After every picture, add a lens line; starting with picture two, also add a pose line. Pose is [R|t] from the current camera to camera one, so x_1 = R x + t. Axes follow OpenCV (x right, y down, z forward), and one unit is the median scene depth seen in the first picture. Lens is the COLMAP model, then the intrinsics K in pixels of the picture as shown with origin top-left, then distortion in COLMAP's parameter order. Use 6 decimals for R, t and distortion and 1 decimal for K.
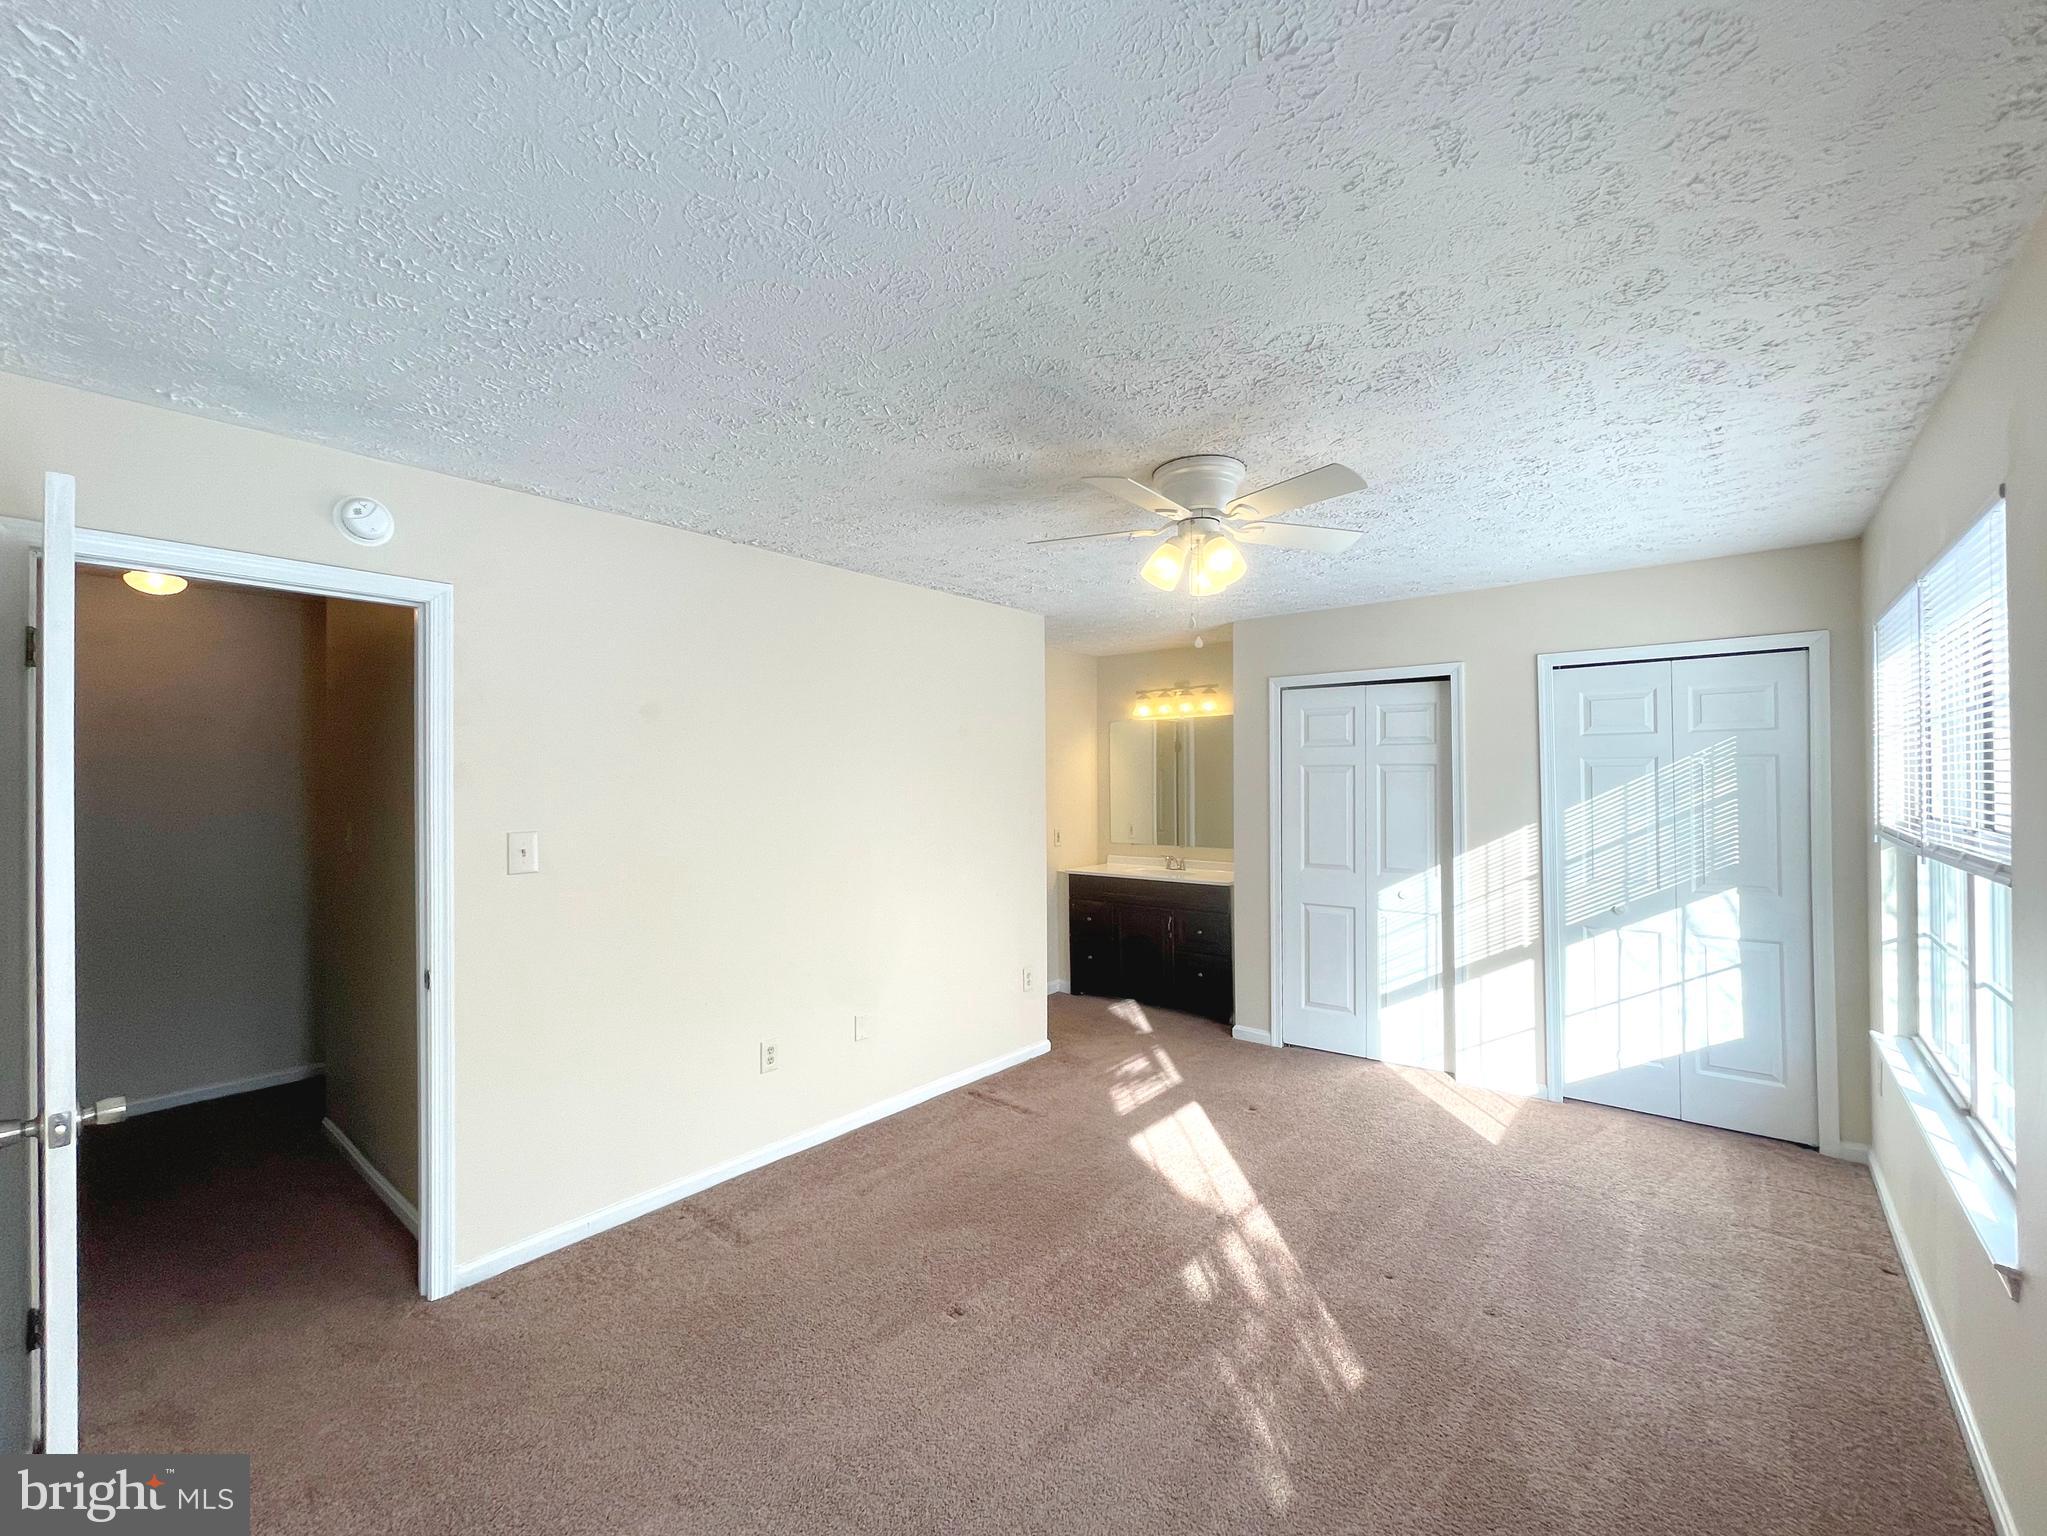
lens RADIAL K [[837.3, 0, 1009.2], [0, 837.3, 772.8], [0, 0, 1]] dist [-0.002463, 0.000445]
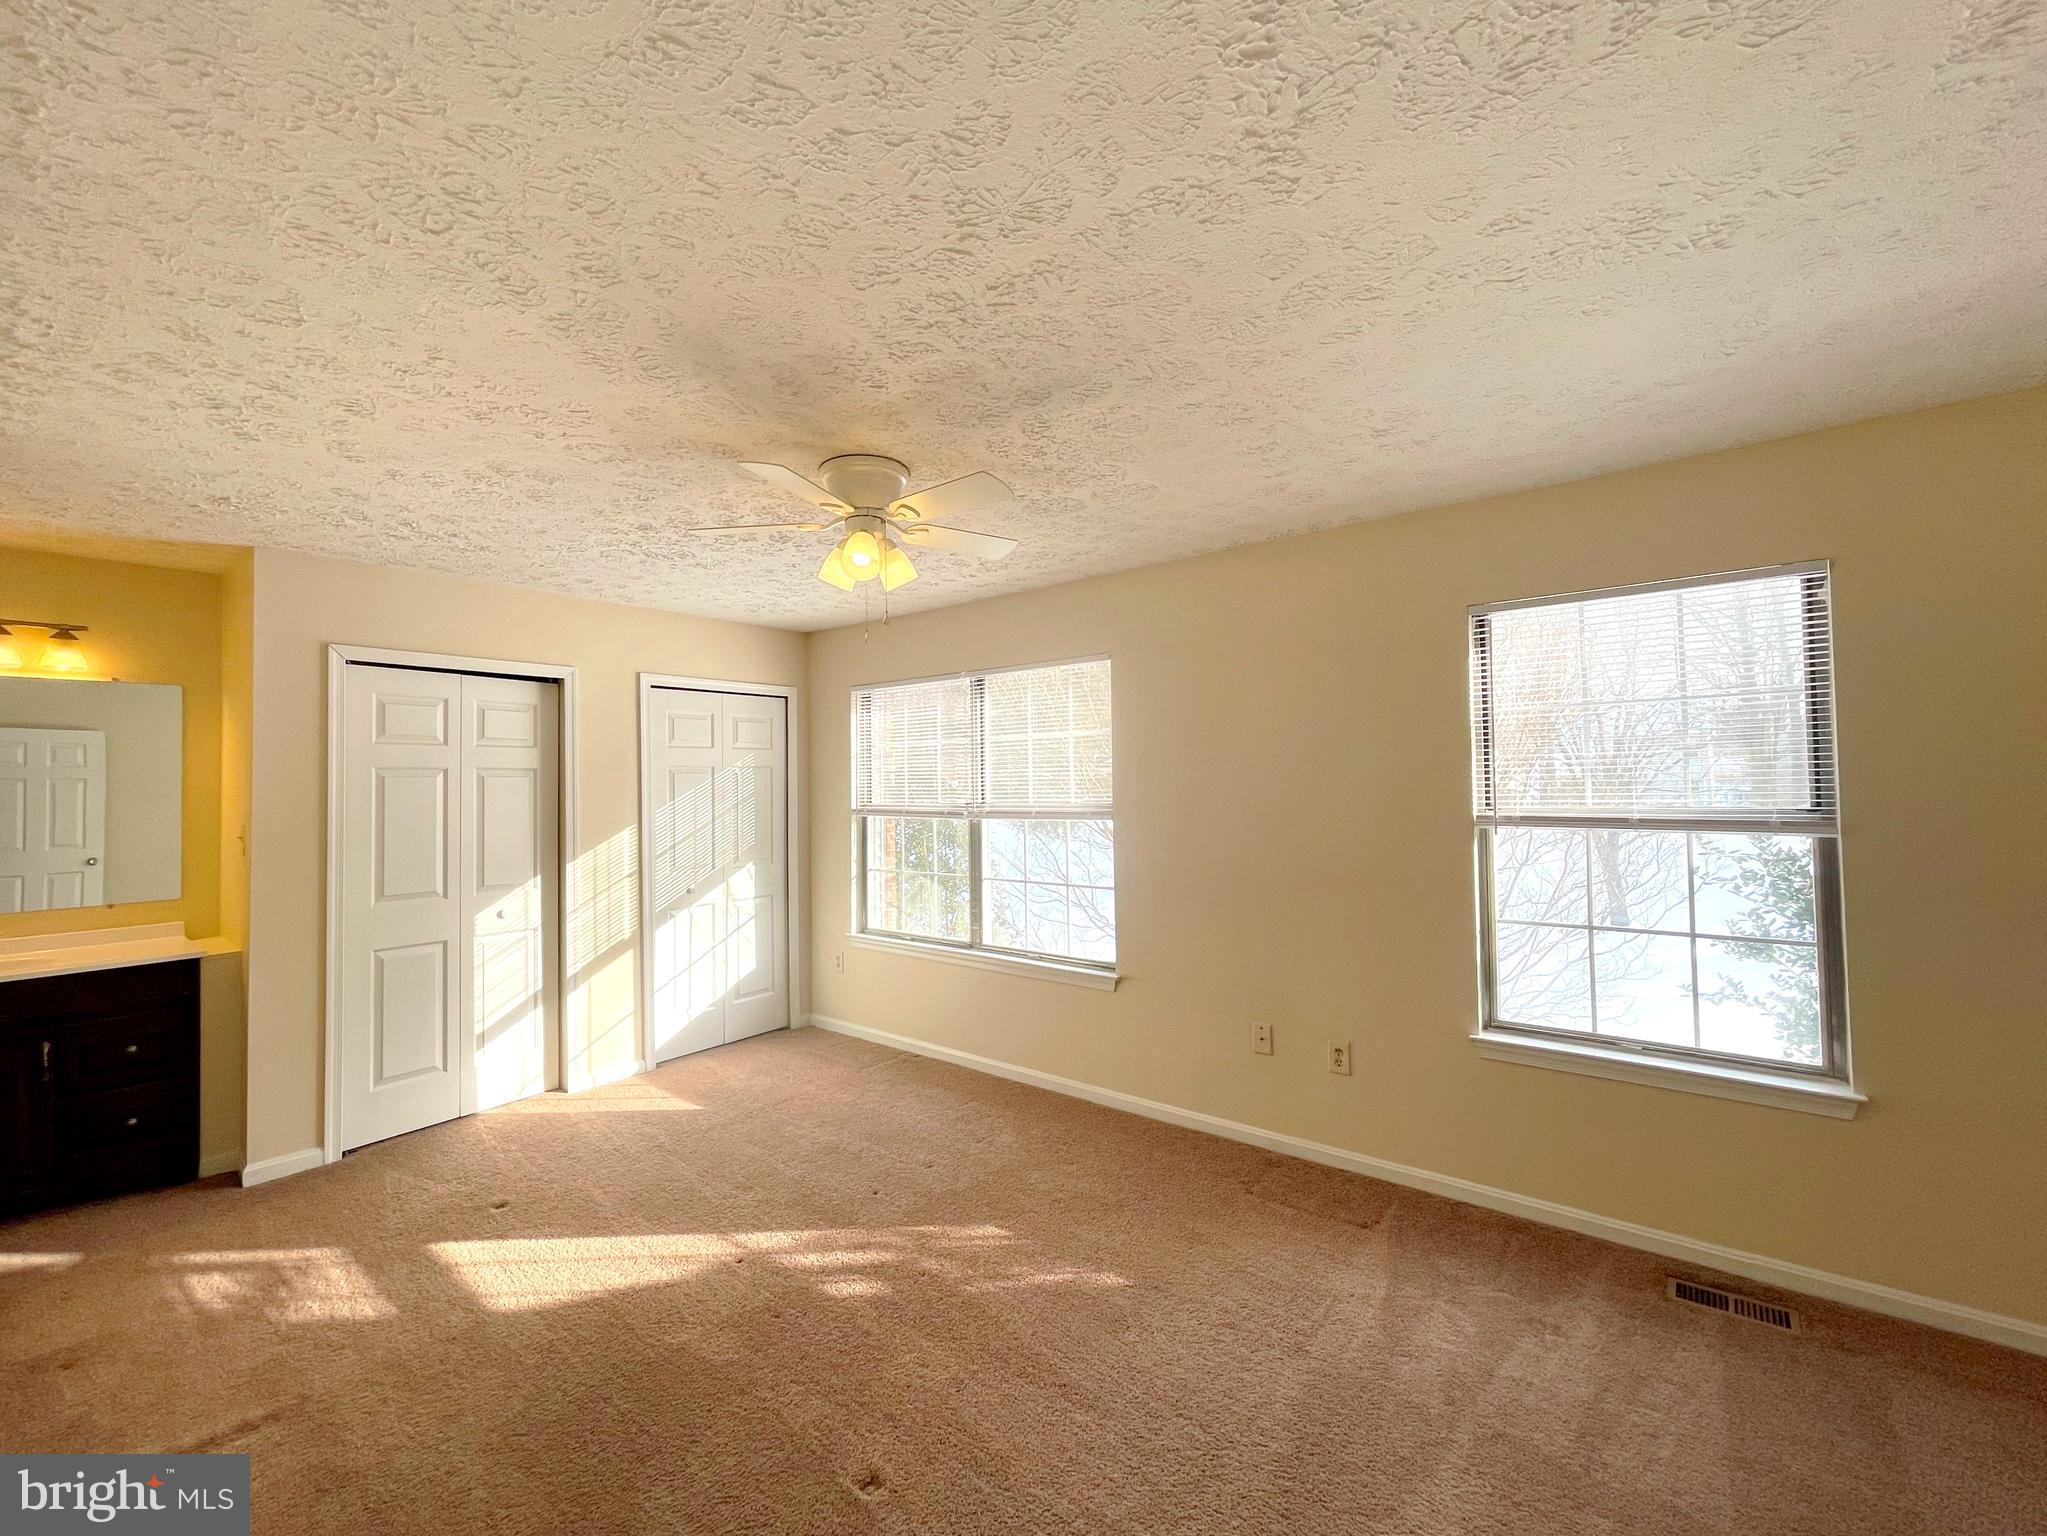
lens RADIAL K [[837.3, 0, 1005.7], [0, 837.3, 764.5], [0, 0, 1]] dist [-0.002463, 0.000445]
pose [[-0.004344, 0.030330, 0.999531, -0.491085], [0.005911, 0.999523, -0.030304, 0.018194], [-0.999973, 0.005776, -0.004521, 0.526032]]
